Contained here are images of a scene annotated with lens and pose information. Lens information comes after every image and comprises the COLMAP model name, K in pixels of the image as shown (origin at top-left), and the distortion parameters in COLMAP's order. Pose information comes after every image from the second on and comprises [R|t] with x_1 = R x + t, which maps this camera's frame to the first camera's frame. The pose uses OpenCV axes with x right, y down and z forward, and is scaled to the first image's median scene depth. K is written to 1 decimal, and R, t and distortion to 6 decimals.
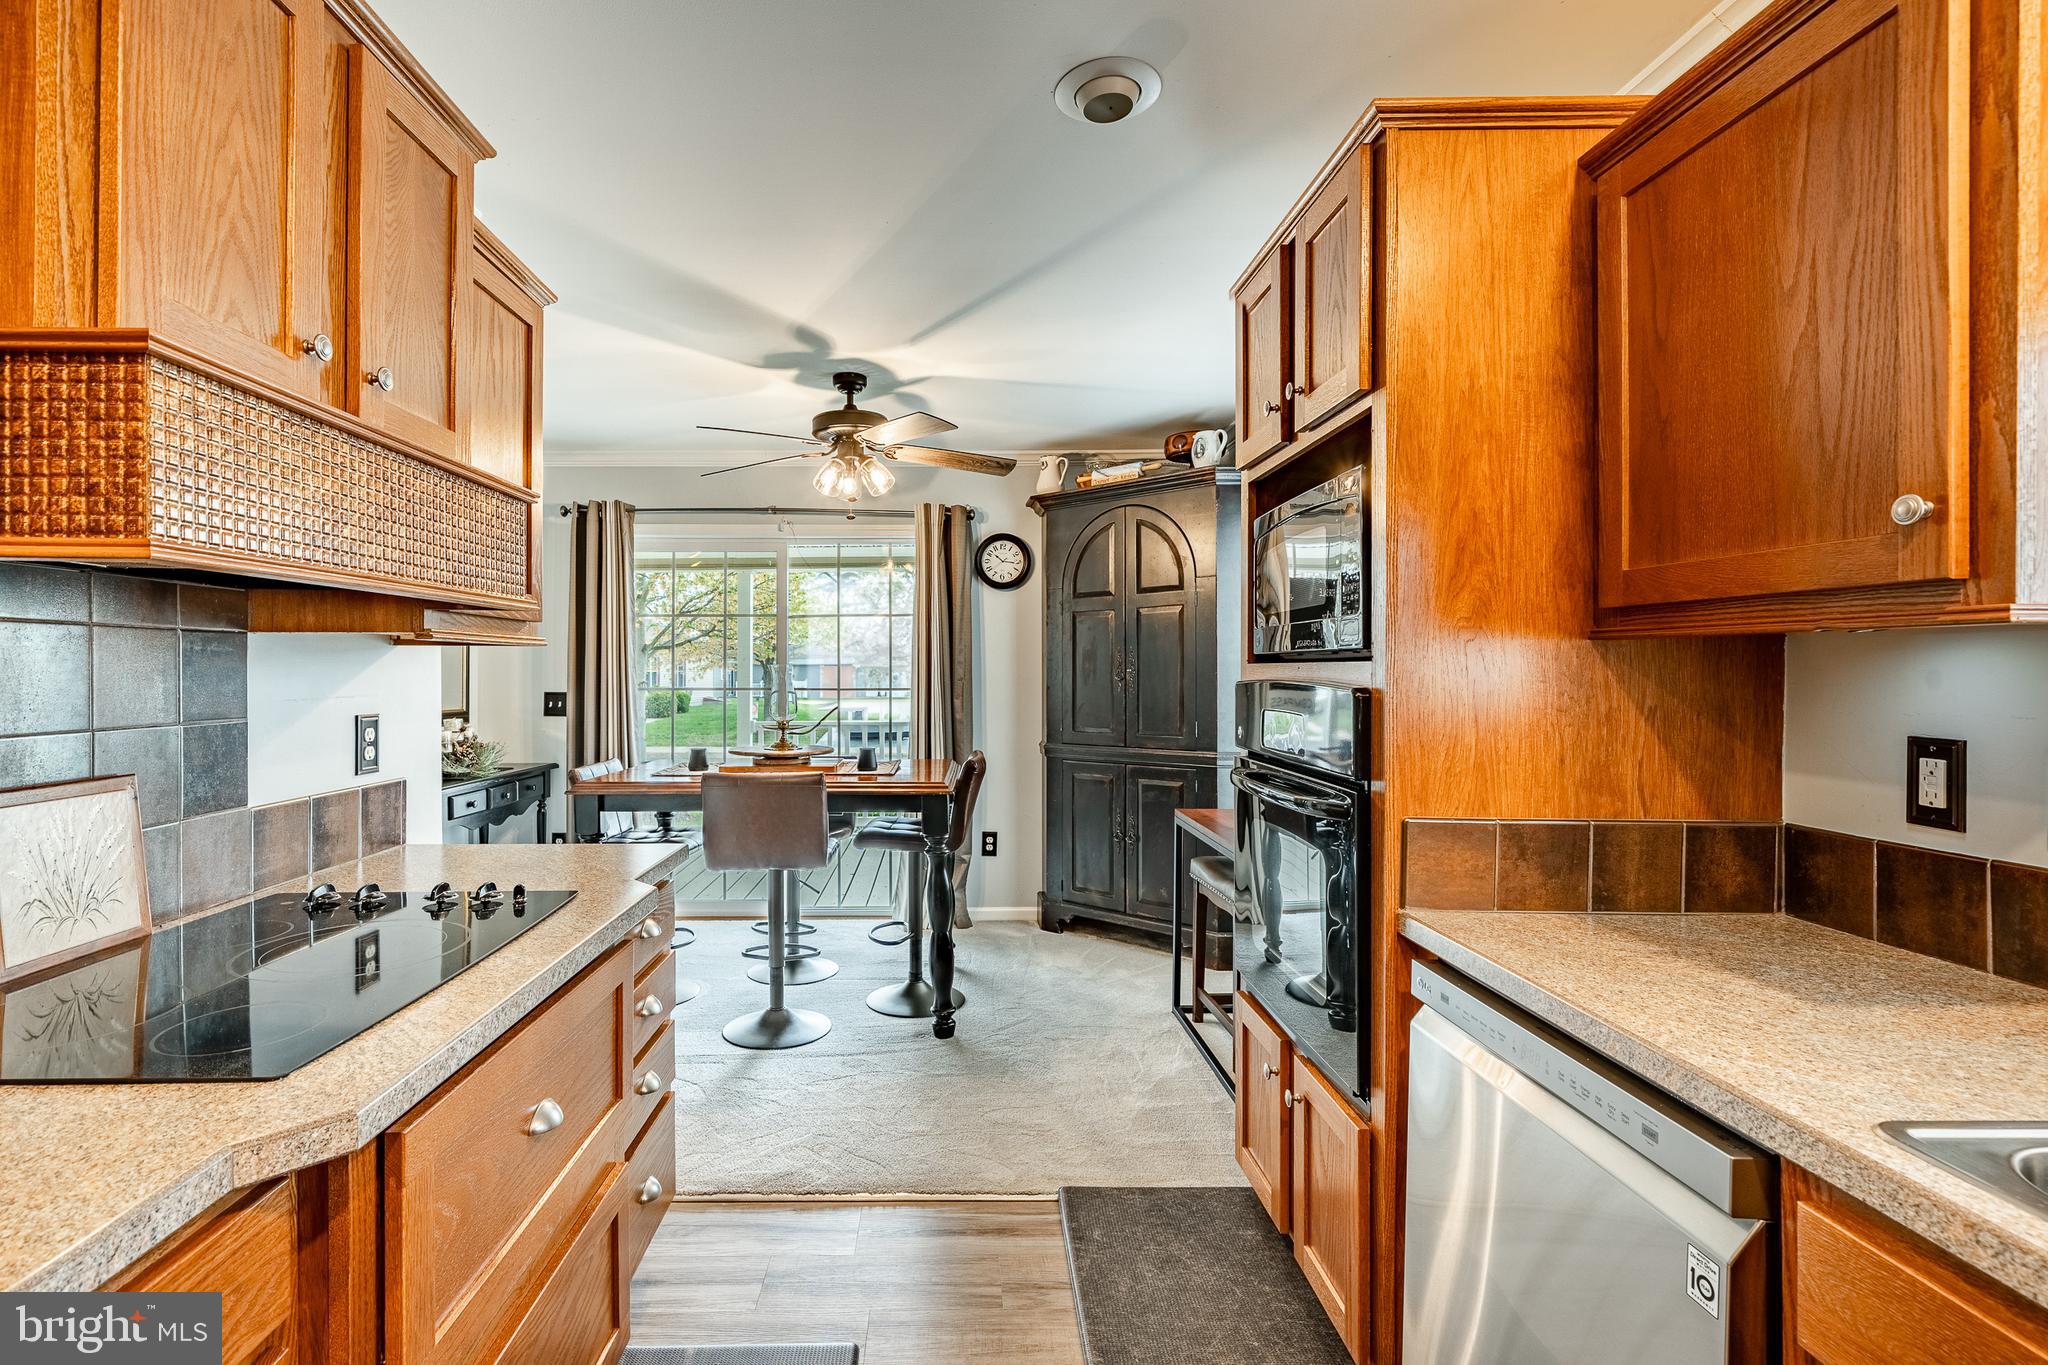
lens RADIAL K [[916.6, 0, 1020.5], [0, 916.6, 664.9], [0, 0, 1]] dist [-0.004981, 0.000133]
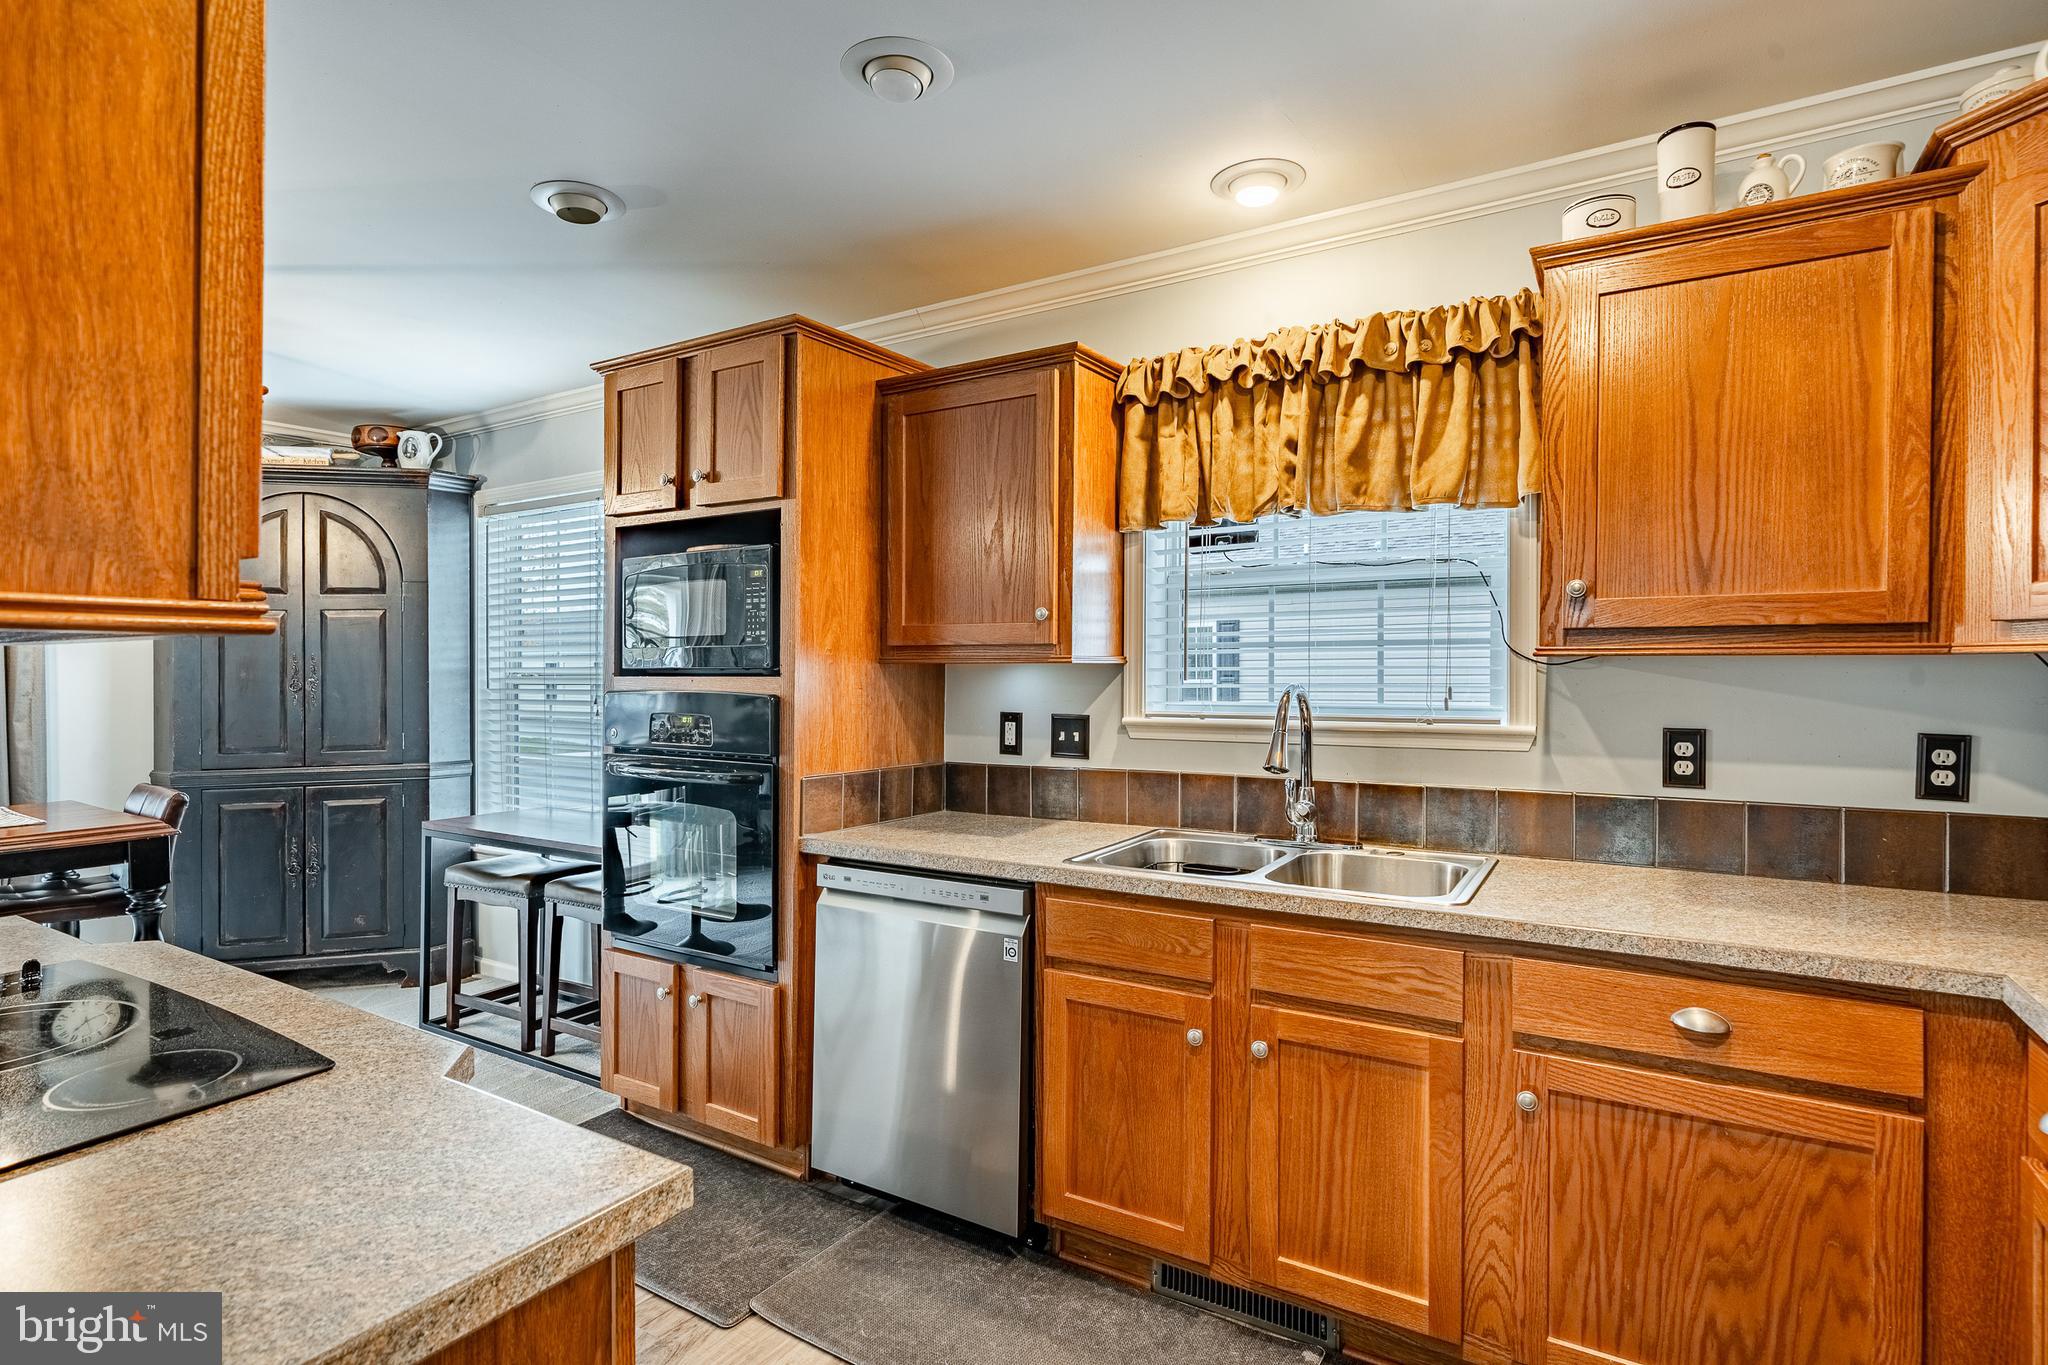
lens RADIAL K [[985.8, 0, 995.0], [0, 985.8, 677.1], [0, 0, 1]] dist [-0.002104, -0.000237]
pose [[0.553036, -0.008743, 0.833111, -0.798680], [-0.002197, 0.999926, 0.011952, -0.024924], [-0.833154, -0.008440, 0.552976, -0.201219]]
